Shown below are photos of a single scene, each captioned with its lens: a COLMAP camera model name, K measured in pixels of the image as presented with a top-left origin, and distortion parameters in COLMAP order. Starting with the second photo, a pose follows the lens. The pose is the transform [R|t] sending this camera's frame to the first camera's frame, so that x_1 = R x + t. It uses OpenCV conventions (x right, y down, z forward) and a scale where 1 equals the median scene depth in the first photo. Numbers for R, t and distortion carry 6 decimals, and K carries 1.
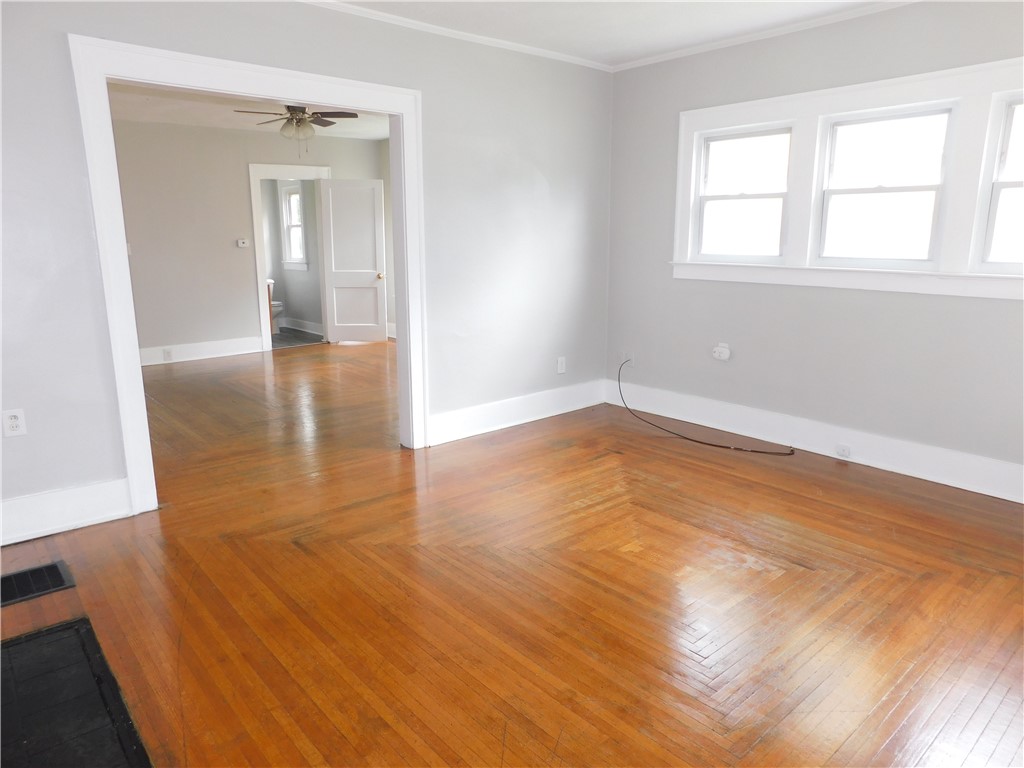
lens RADIAL K [[674.3, 0, 509.7], [0, 674.3, 385.8], [0, 0, 1]] dist [-0.049136, 0.027629]
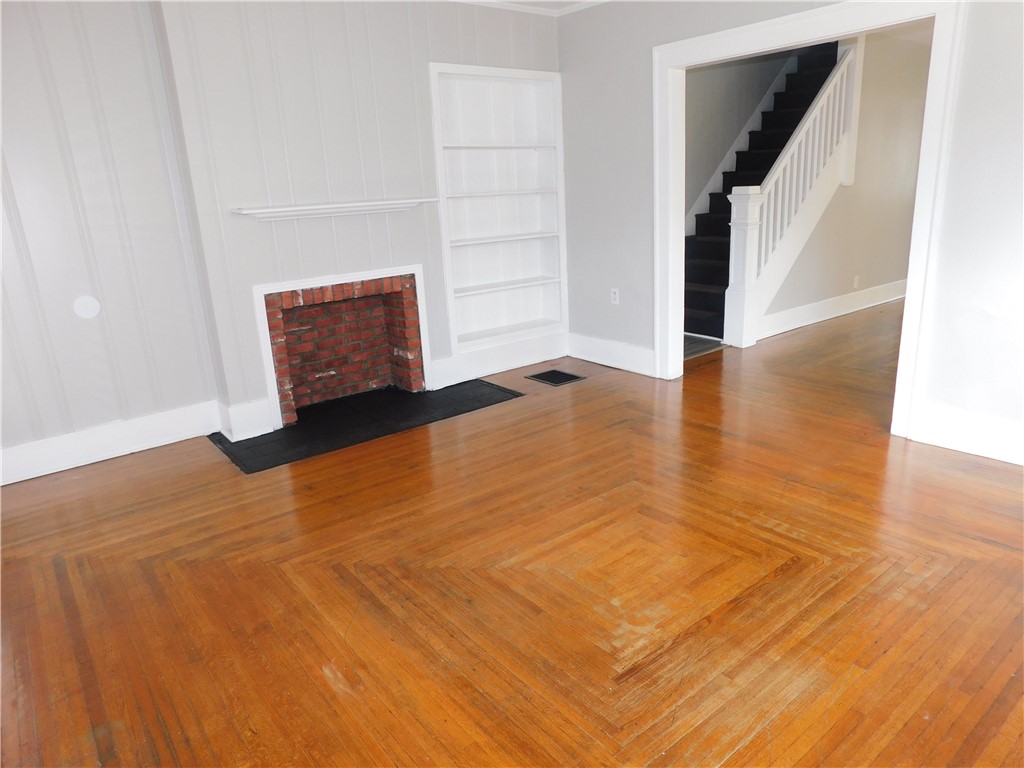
lens RADIAL K [[674.3, 0, 517.1], [0, 674.3, 382.9], [0, 0, 1]] dist [-0.049136, 0.027629]
pose [[-0.035681, 0.282075, -0.958729, 0.853167], [-0.168524, 0.943903, 0.283985, -0.159970], [0.985051, 0.171702, 0.013857, 0.687757]]
